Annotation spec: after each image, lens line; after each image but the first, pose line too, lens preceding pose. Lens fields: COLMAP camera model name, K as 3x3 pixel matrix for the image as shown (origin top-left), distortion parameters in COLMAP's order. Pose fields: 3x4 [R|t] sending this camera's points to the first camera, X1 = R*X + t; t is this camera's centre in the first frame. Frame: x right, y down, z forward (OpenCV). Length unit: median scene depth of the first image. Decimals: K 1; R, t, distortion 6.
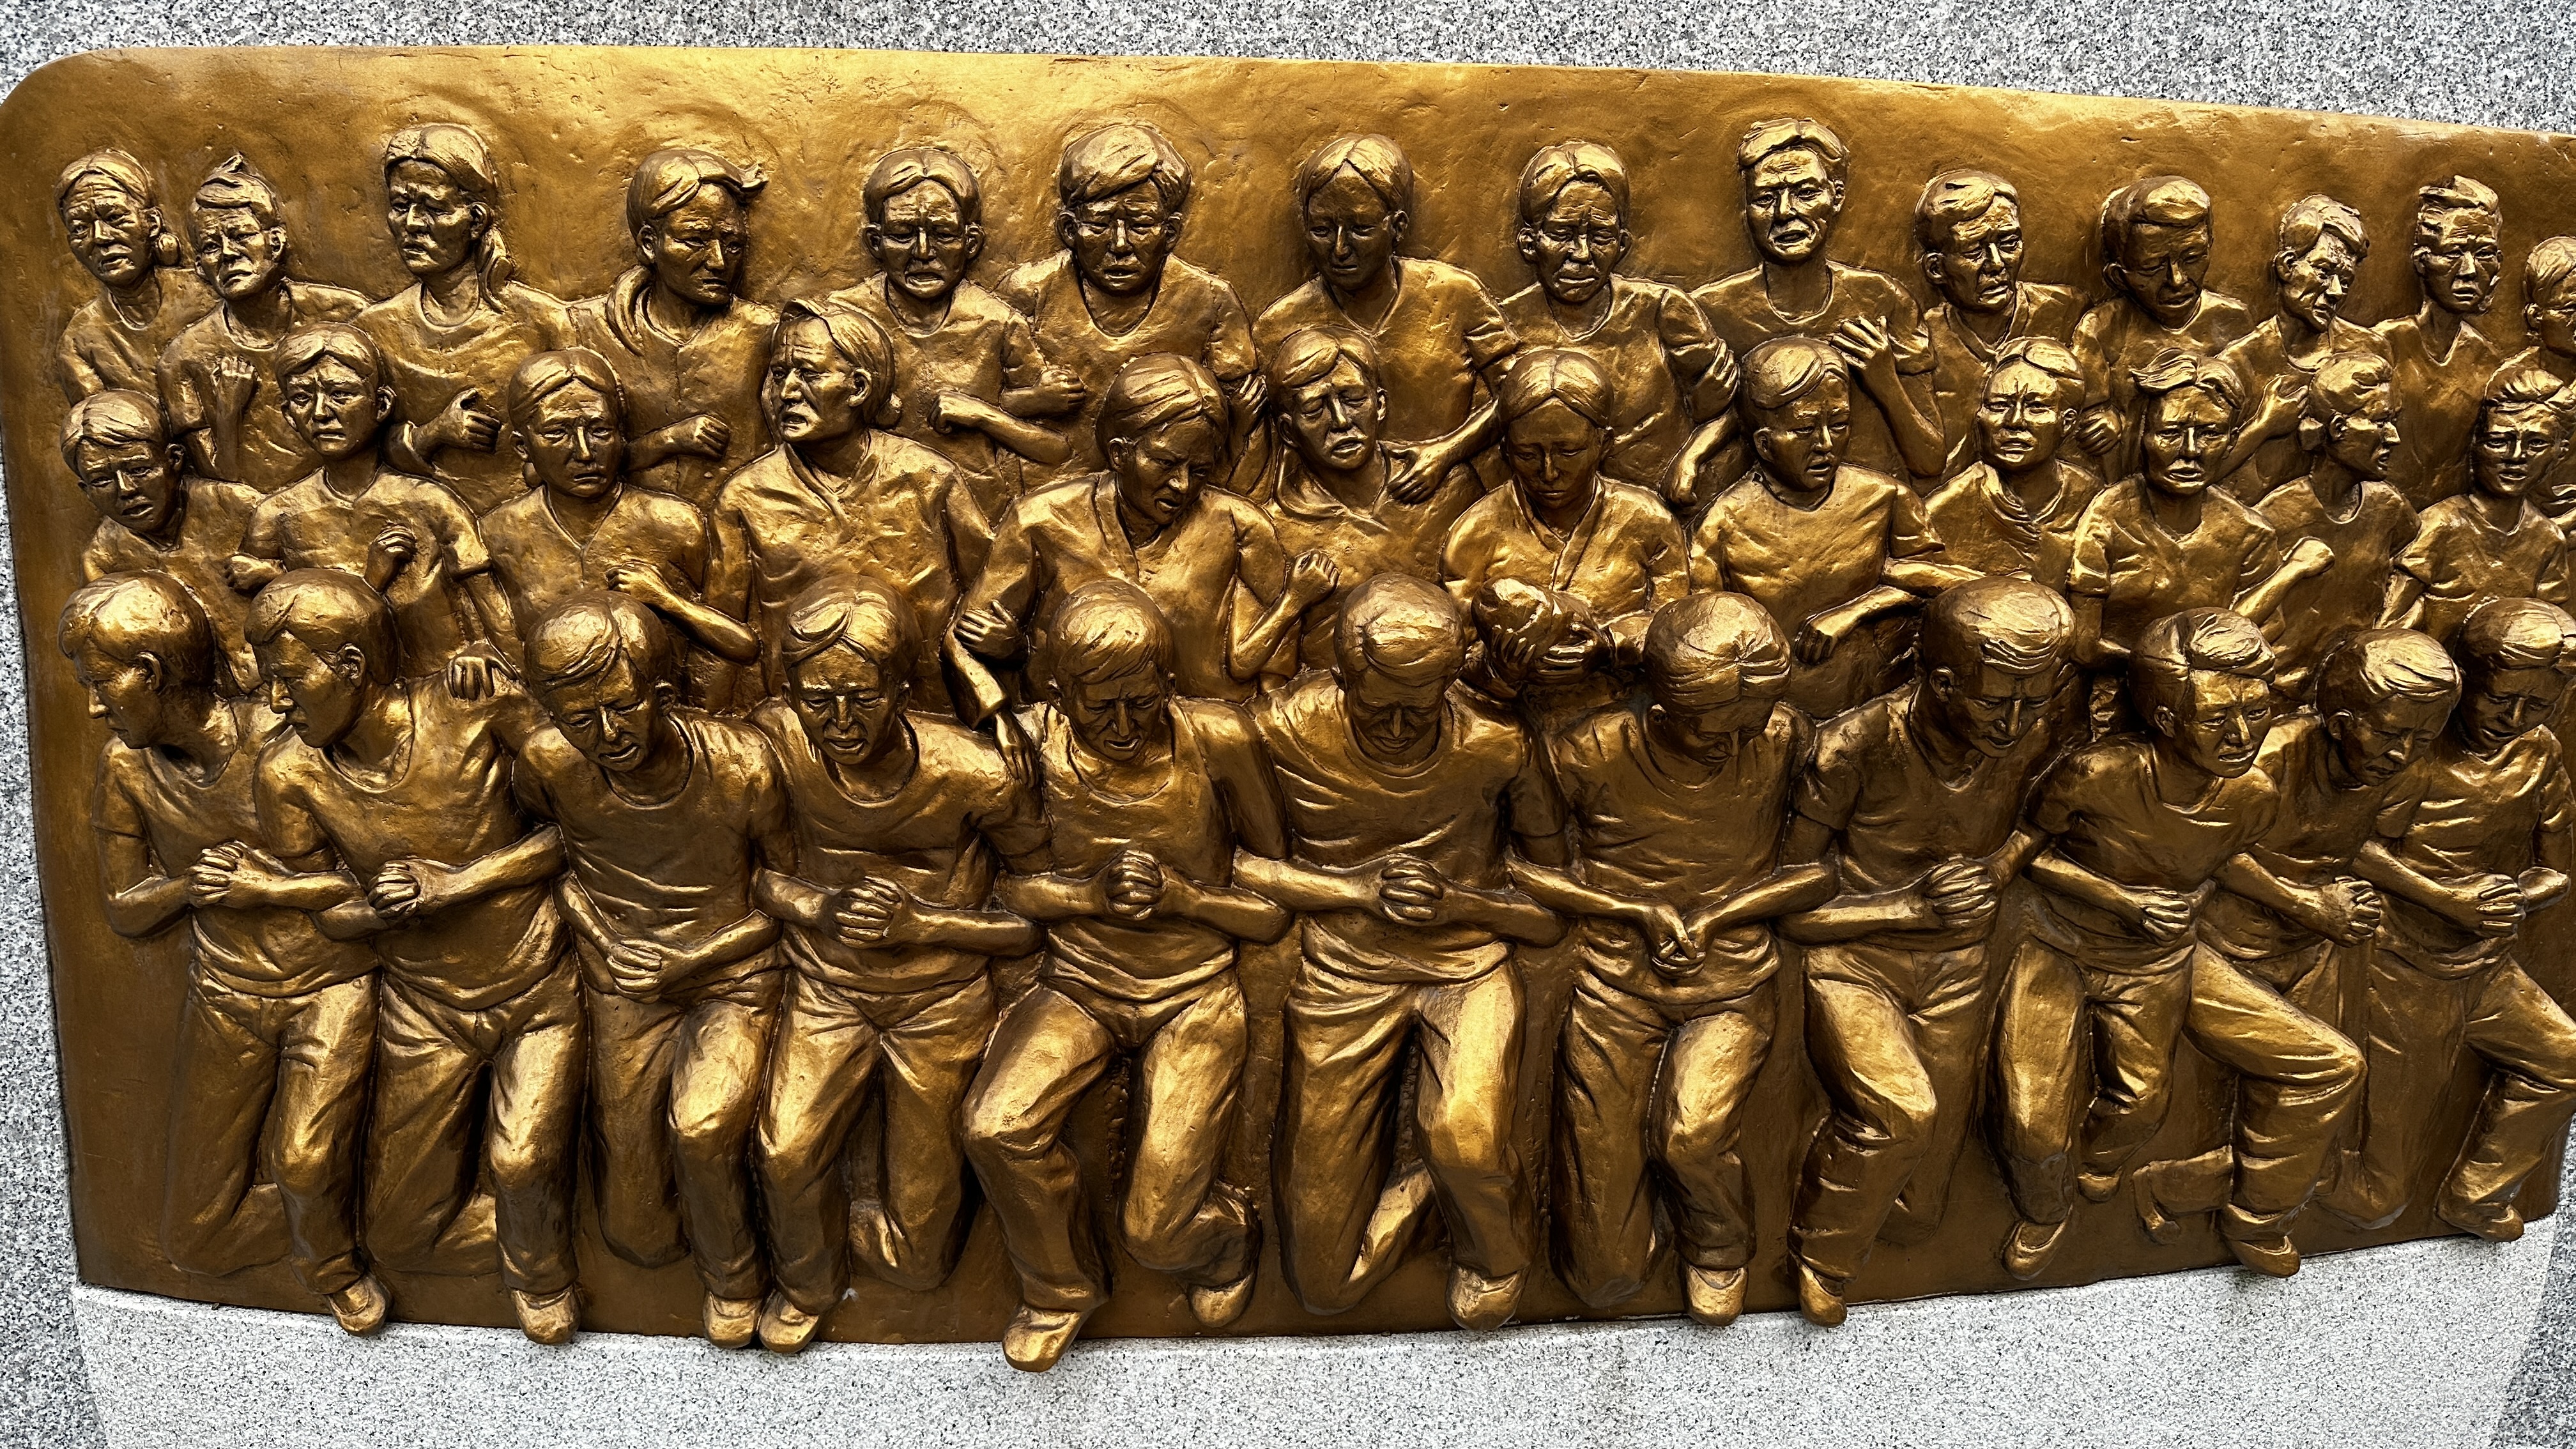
lens RADIAL K [[1836.2, 0, 1276.5], [0, 1836.2, 722.5], [0, 0, 1]] dist [-0.000990, -0.002821]
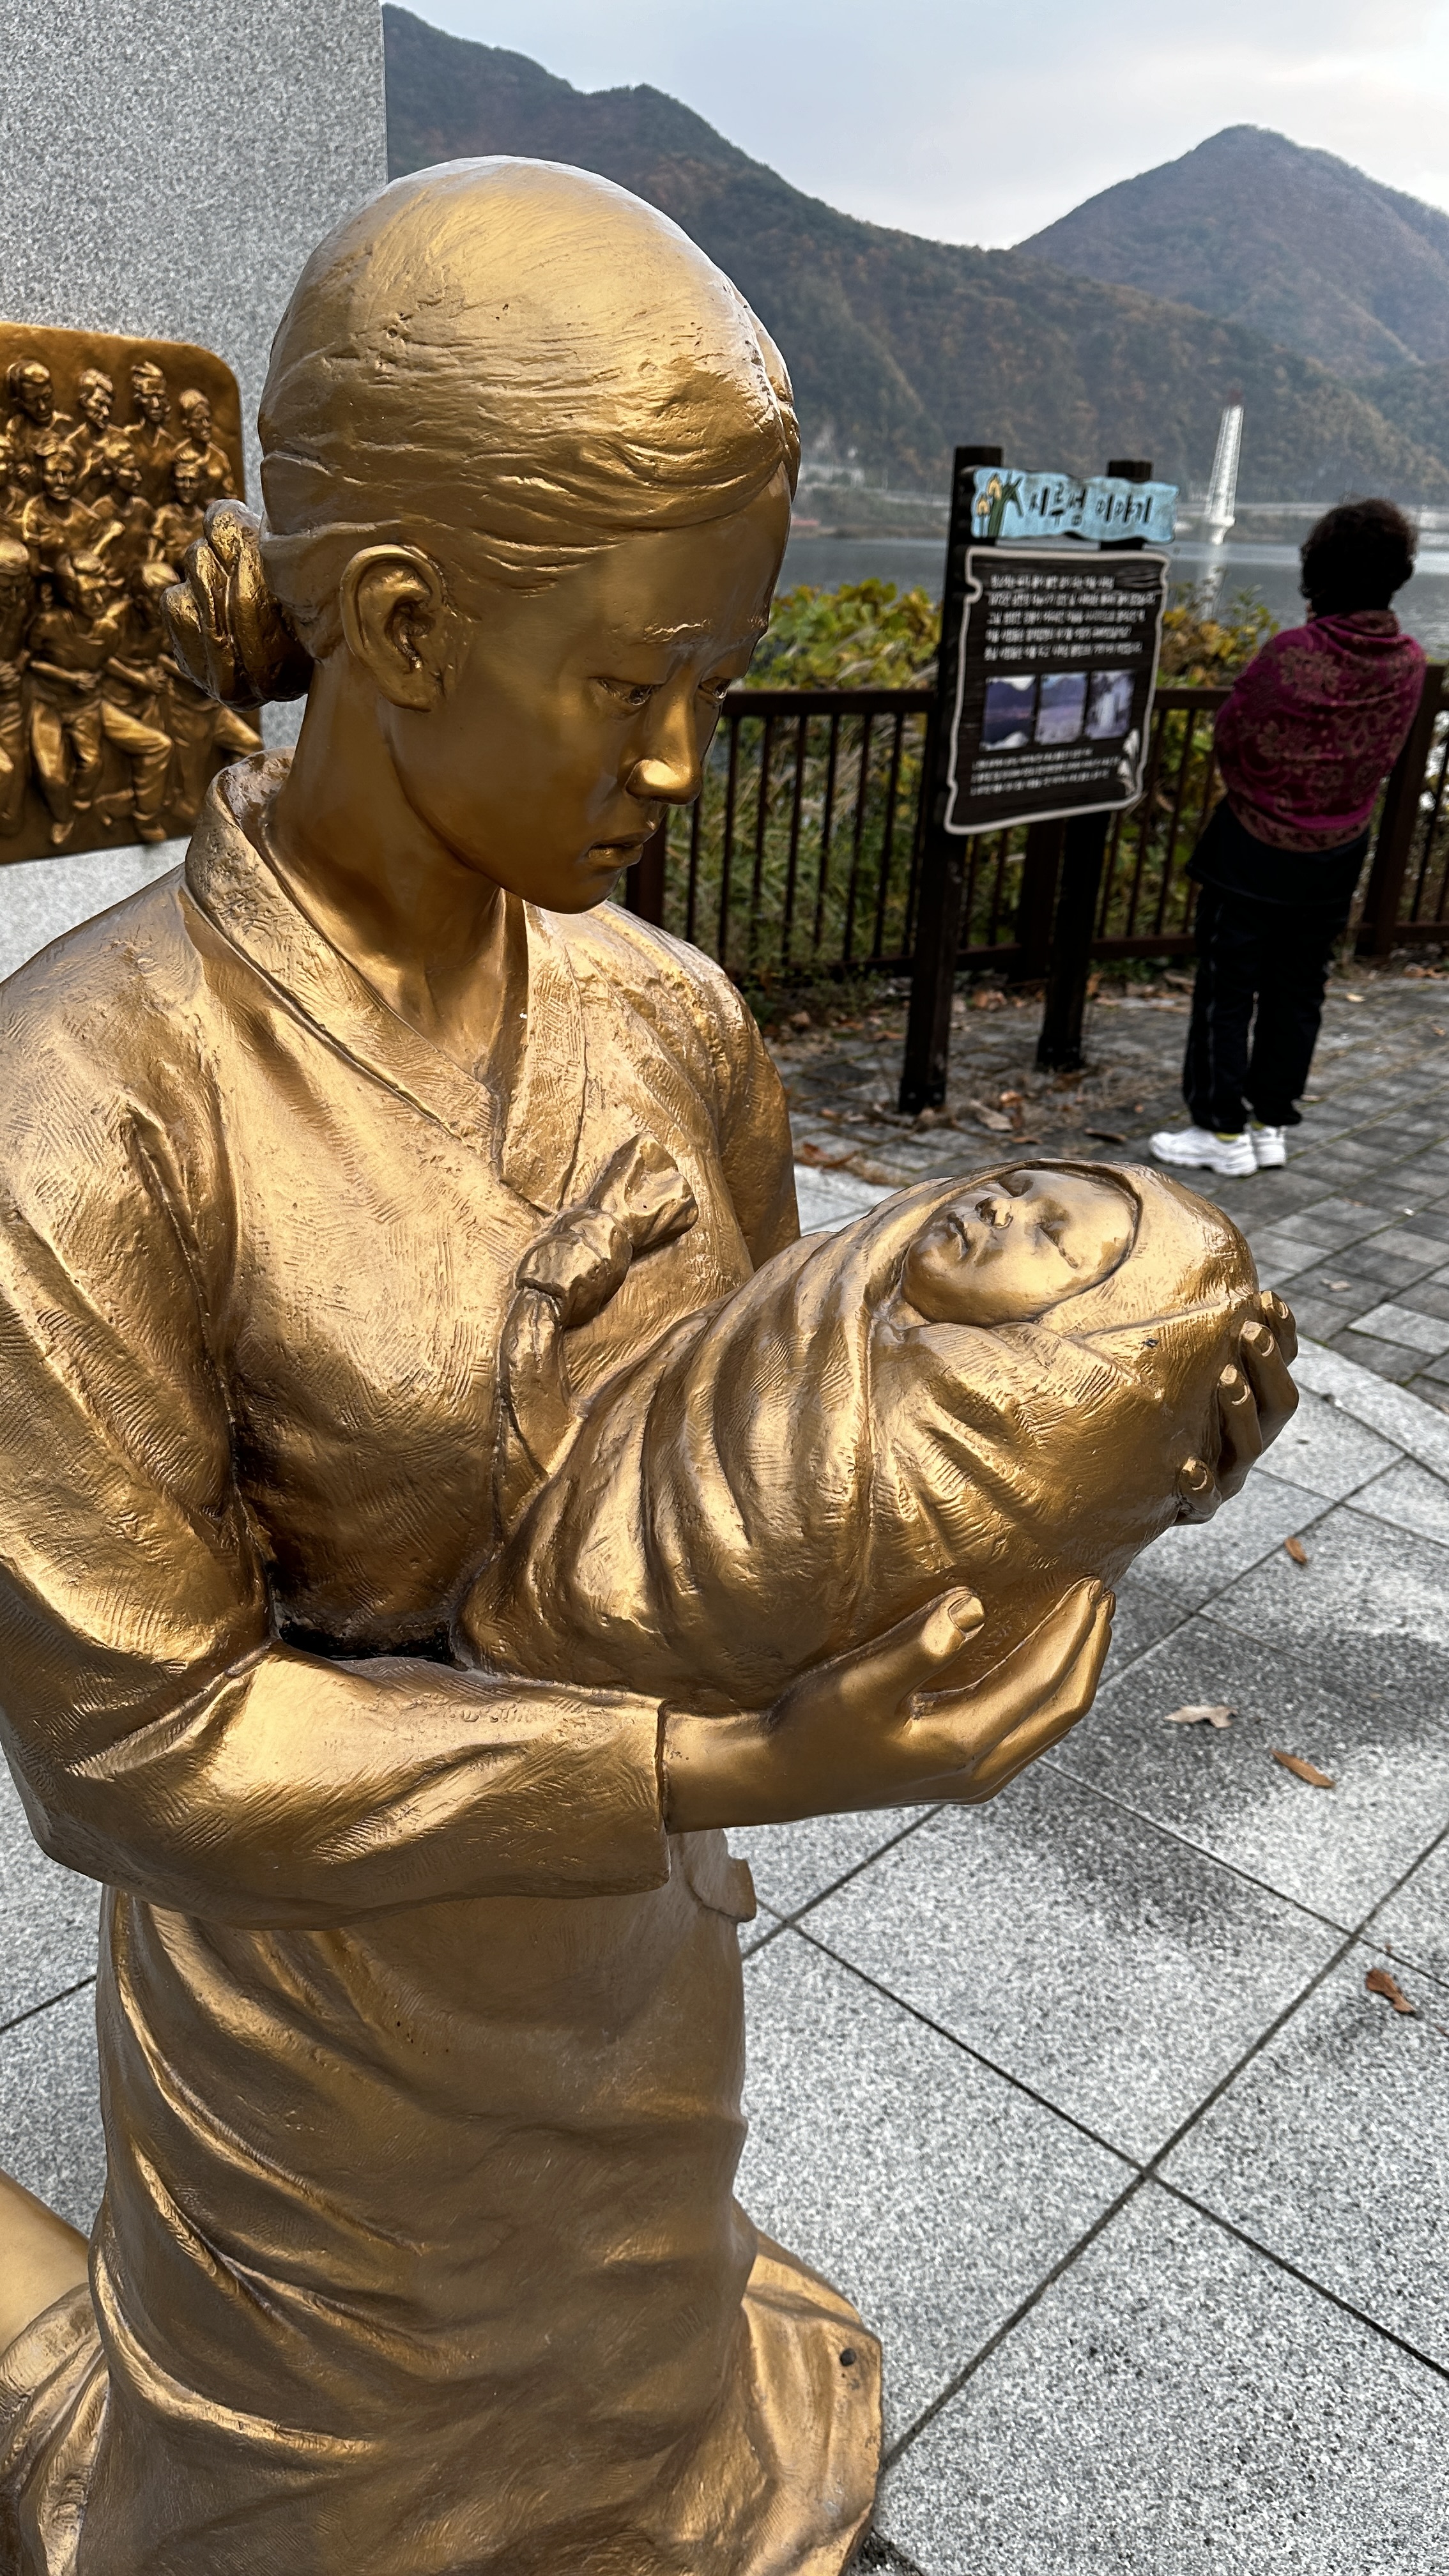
lens RADIAL K [[1836.2, 0, 716.1], [0, 1836.2, 1289.0], [0, 0, 1]] dist [-0.000990, -0.002821]
pose [[0.728254, -0.261455, 0.633473, -0.681432], [0.080653, 0.950637, 0.299640, 0.206855], [-0.680545, -0.167123, 0.713392, -1.485550]]
